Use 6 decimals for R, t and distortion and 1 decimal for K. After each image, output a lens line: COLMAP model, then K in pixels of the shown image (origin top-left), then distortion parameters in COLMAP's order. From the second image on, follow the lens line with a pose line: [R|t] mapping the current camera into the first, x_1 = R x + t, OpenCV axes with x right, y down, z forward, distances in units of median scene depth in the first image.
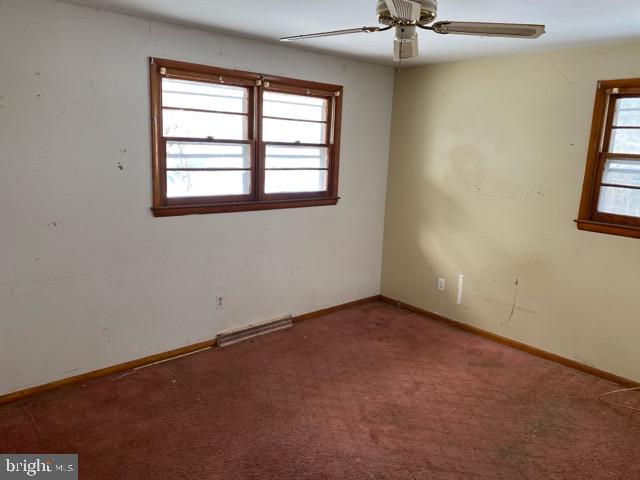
lens RADIAL K [[490.6, 0, 318.0], [0, 490.6, 241.4], [0, 0, 1]] dist [0.047057, -0.059721]
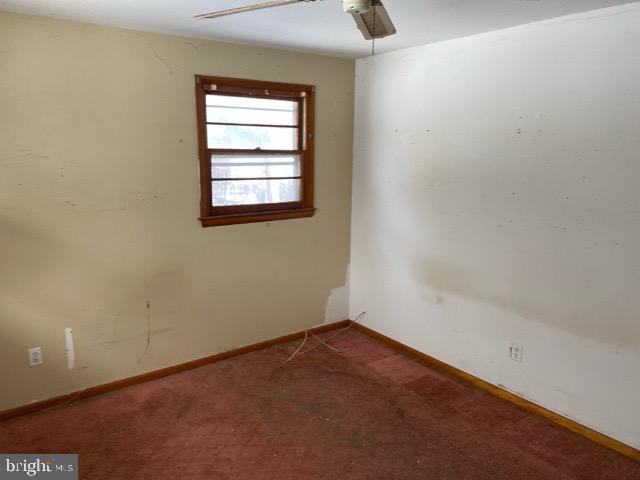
lens RADIAL K [[490.6, 0, 318.2], [0, 490.6, 237.2], [0, 0, 1]] dist [0.047057, -0.059721]
pose [[0.105787, -0.231302, 0.967114, -0.381393], [0.198176, 0.957965, 0.207436, -0.156140], [-0.974441, 0.169715, 0.147179, 0.613903]]
